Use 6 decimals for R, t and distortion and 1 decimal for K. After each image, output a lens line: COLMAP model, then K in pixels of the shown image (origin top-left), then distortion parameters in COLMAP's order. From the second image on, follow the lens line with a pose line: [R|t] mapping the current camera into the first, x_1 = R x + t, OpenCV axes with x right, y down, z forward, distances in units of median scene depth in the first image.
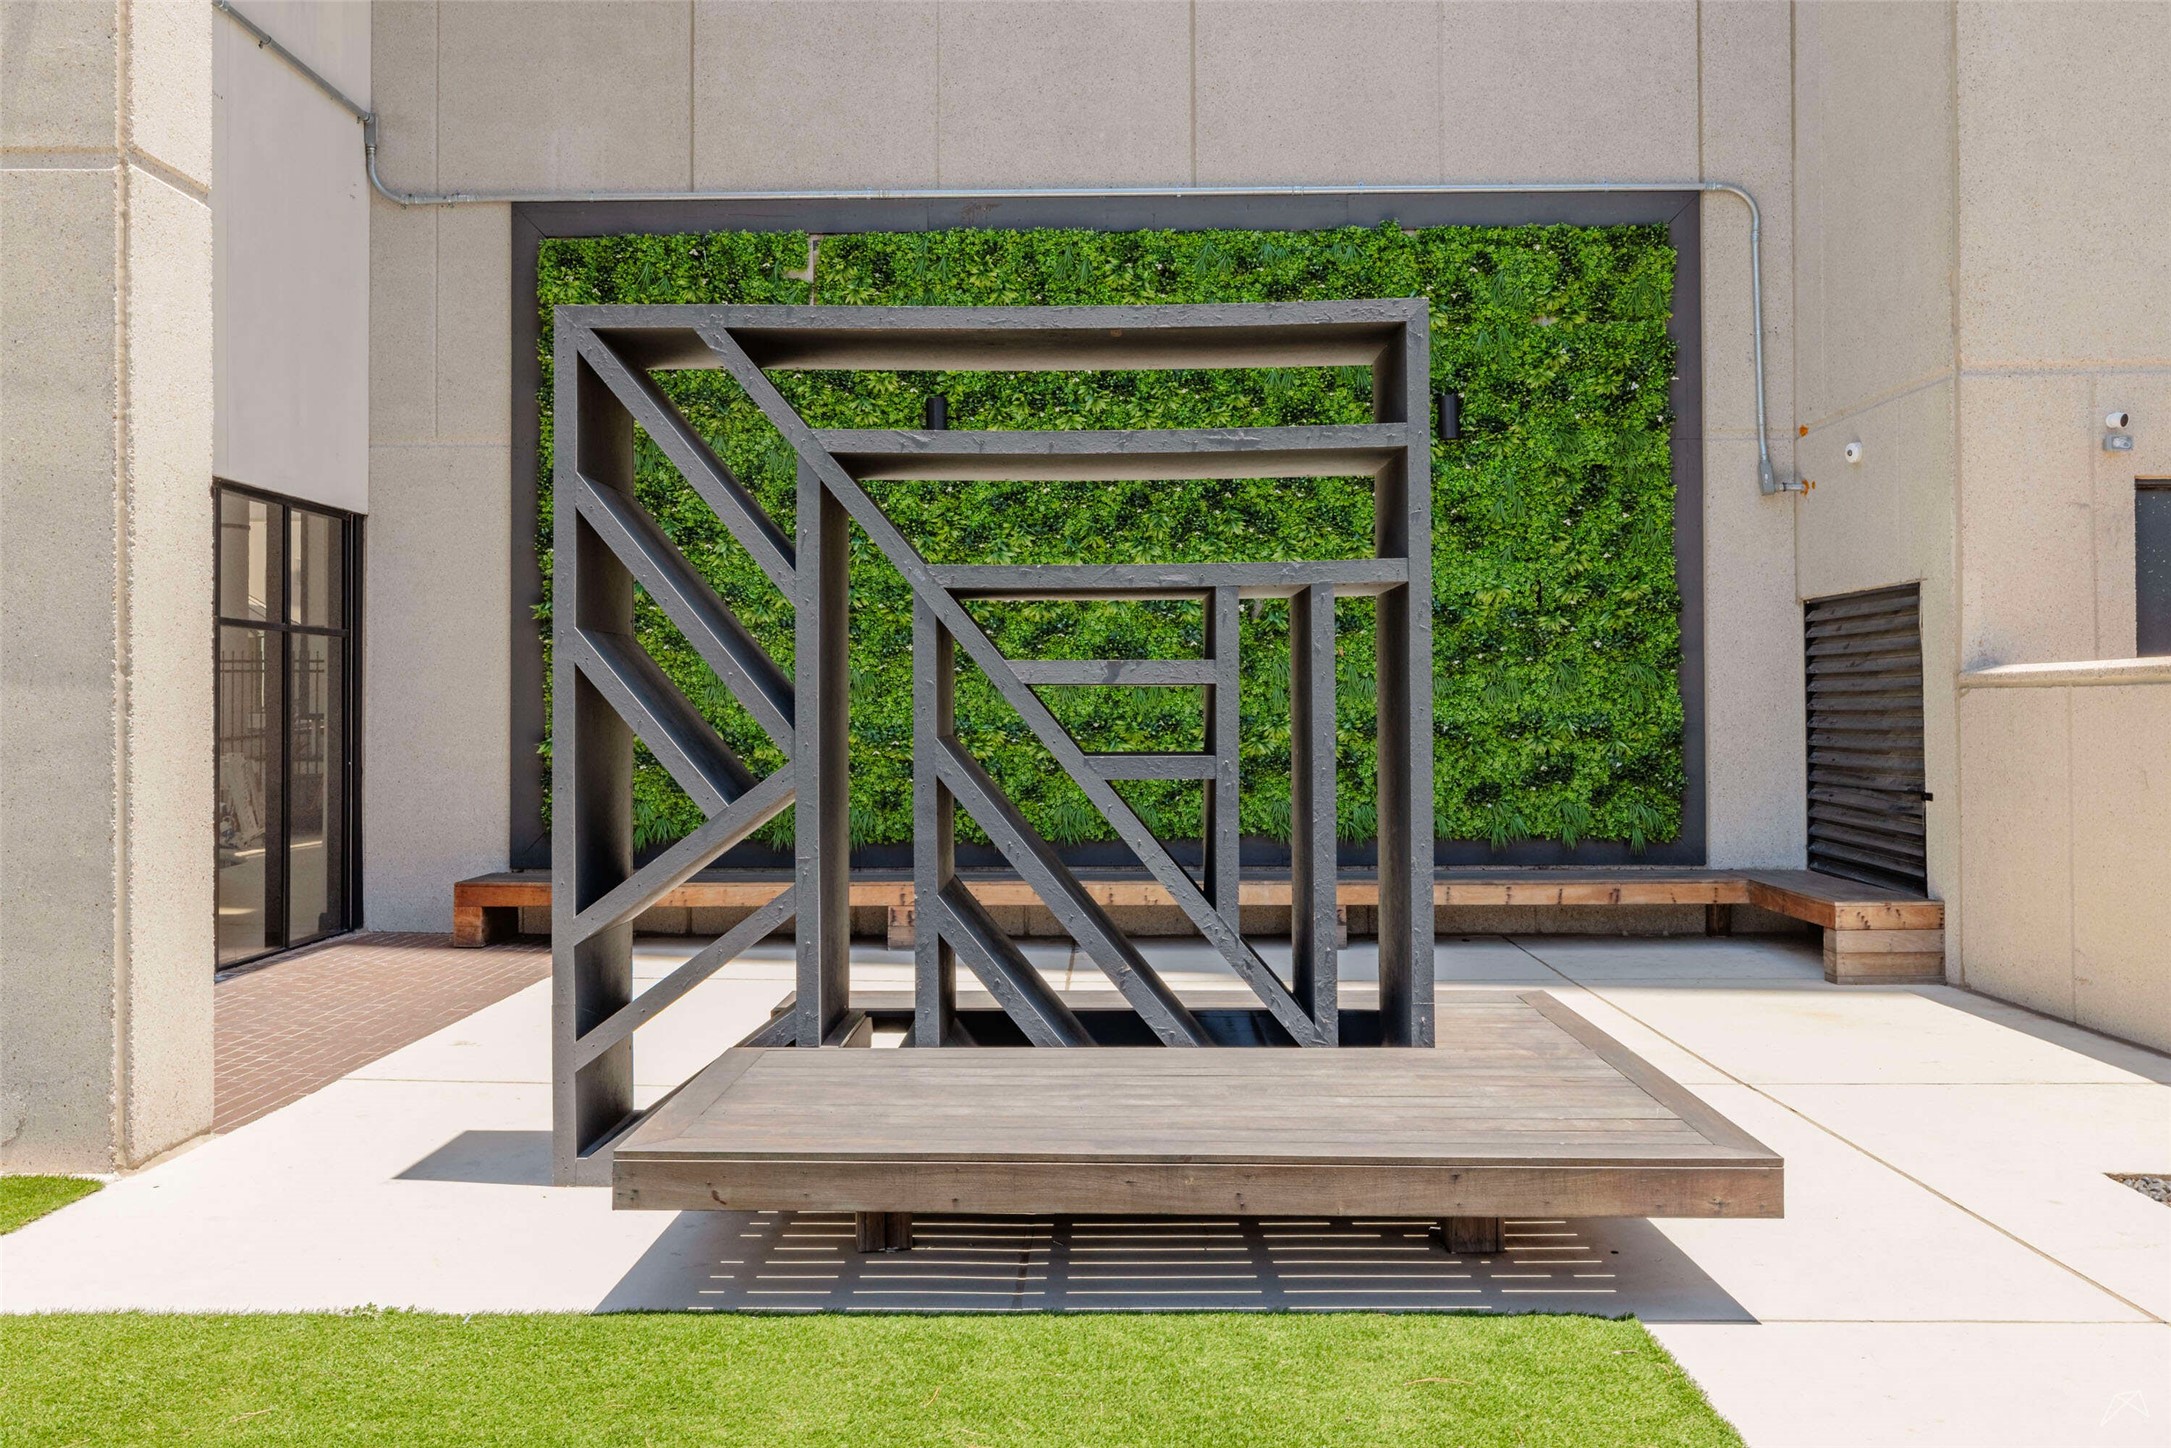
lens RADIAL K [[1821.7, 0, 1082.1], [0, 1821.7, 678.0], [0, 0, 1]] dist [-0.014516, 0.001421]
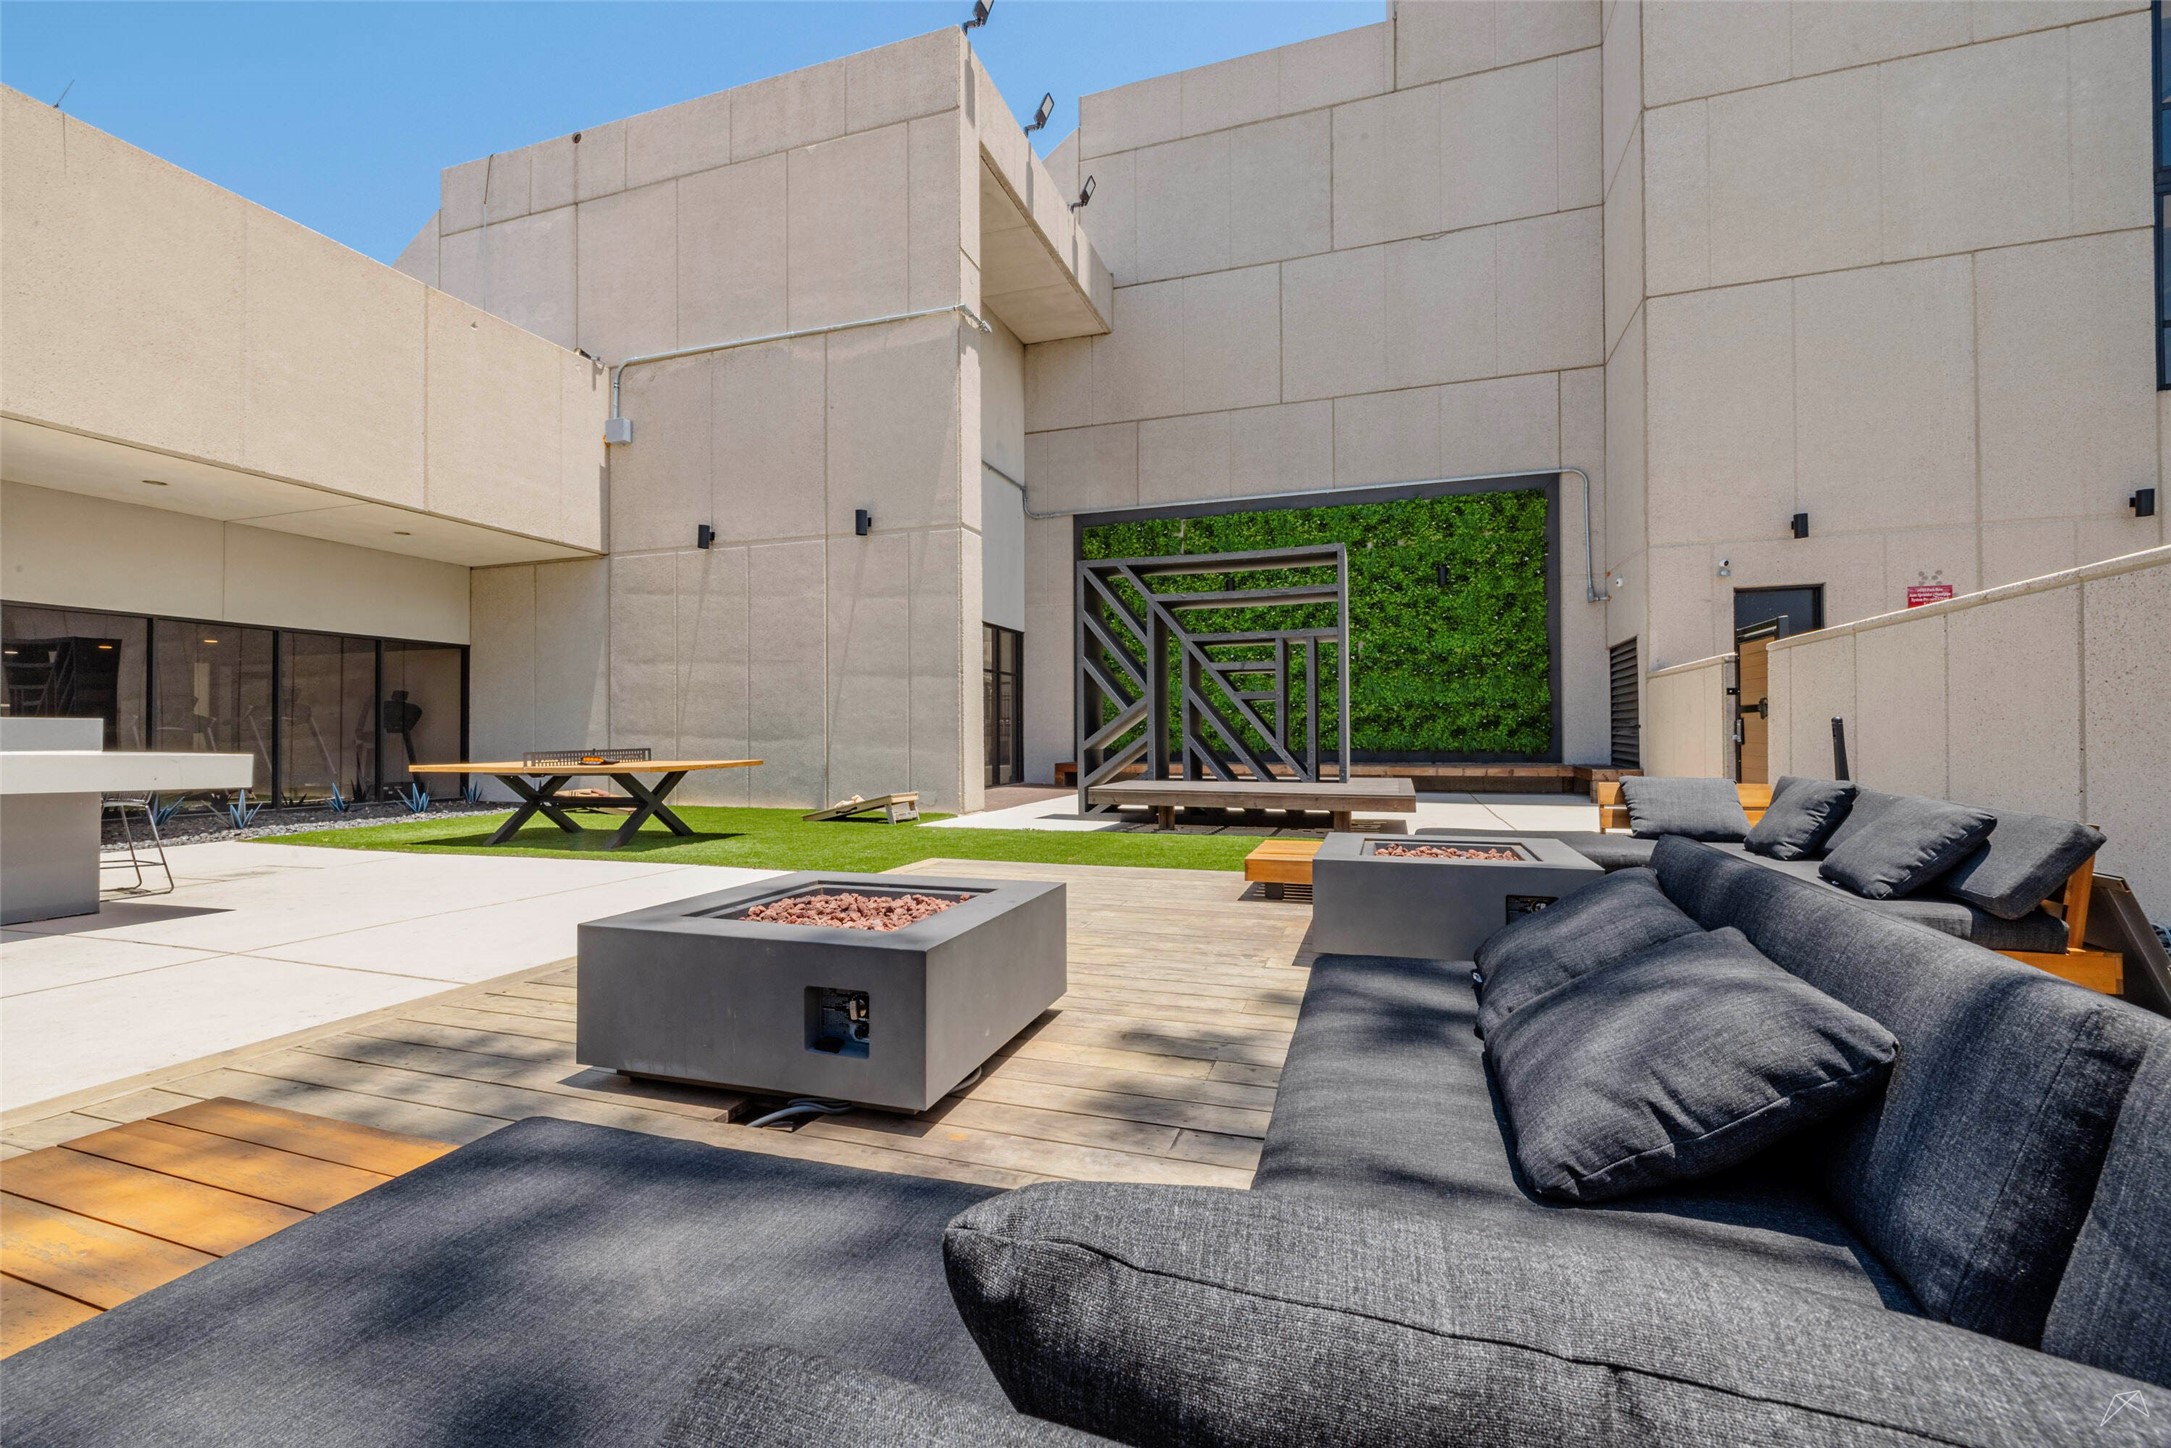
lens RADIAL K [[917.7, 0, 1083.3], [0, 917.7, 727.2], [0, 0, 1]] dist [0.000804, -0.000016]
pose [[0.952525, -0.002622, -0.304448, 0.117427], [0.005713, 0.999941, 0.009262, 0.043009], [0.304406, -0.010562, 0.952484, -0.307066]]
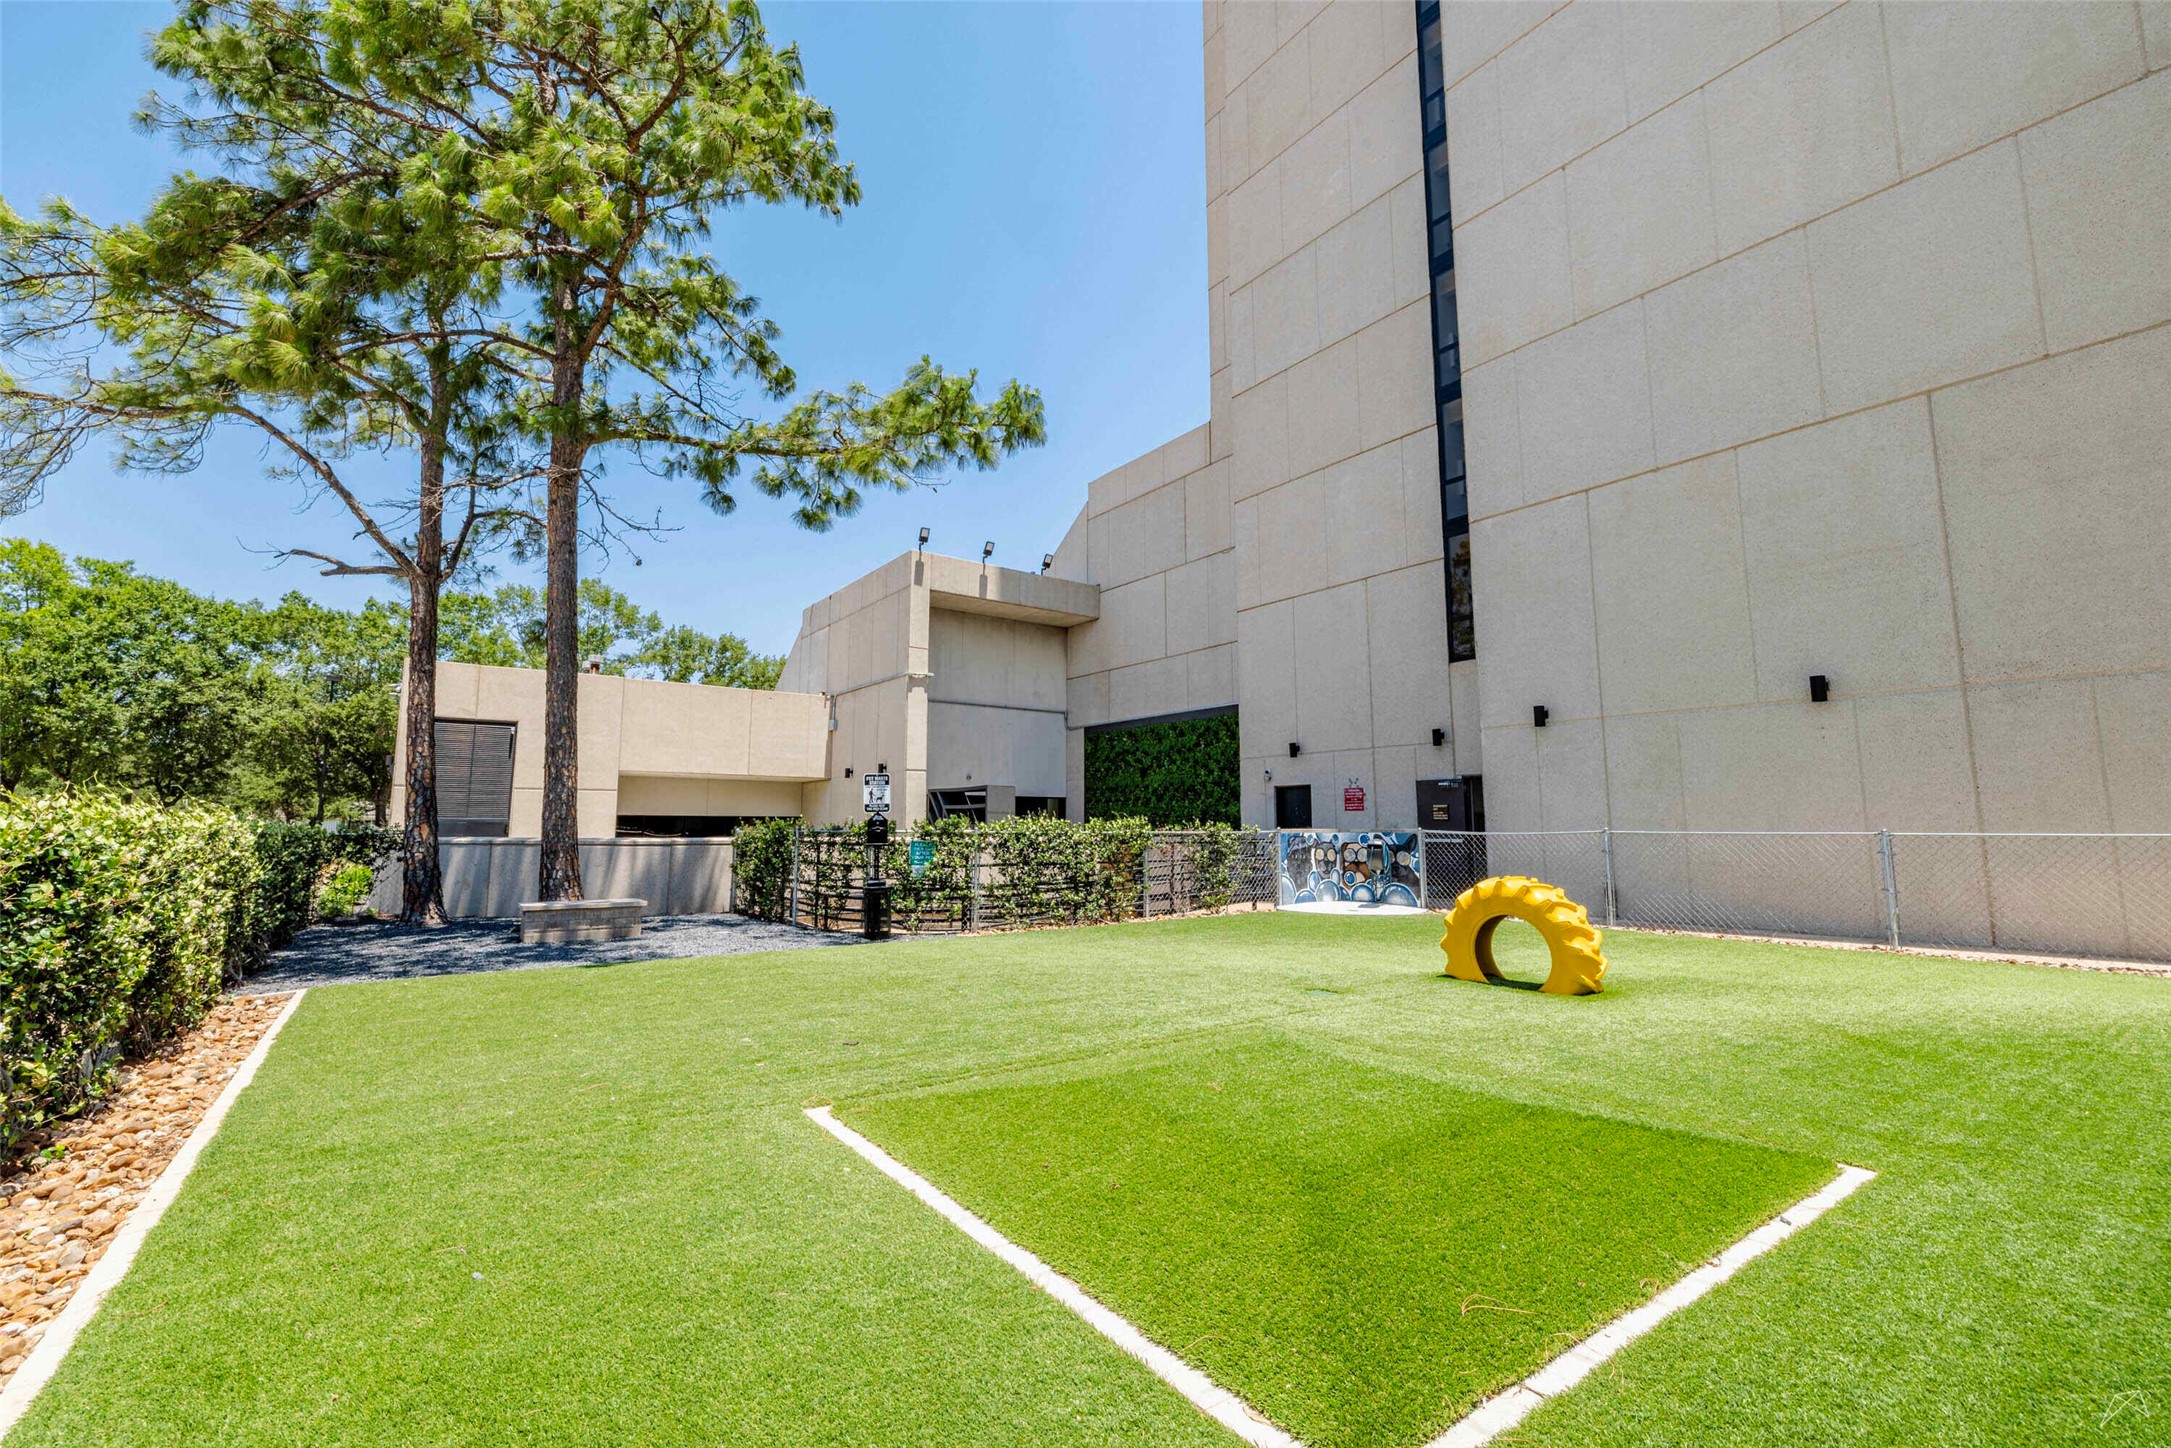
lens RADIAL K [[917.7, 0, 1084.2], [0, 917.7, 724.3], [0, 0, 1]] dist [0.000804, -0.000016]
pose [[0.607088, -0.085963, -0.789971, 1.514750], [0.013177, 0.995084, -0.098156, -0.047220], [0.794525, 0.049180, 0.605236, -0.387372]]
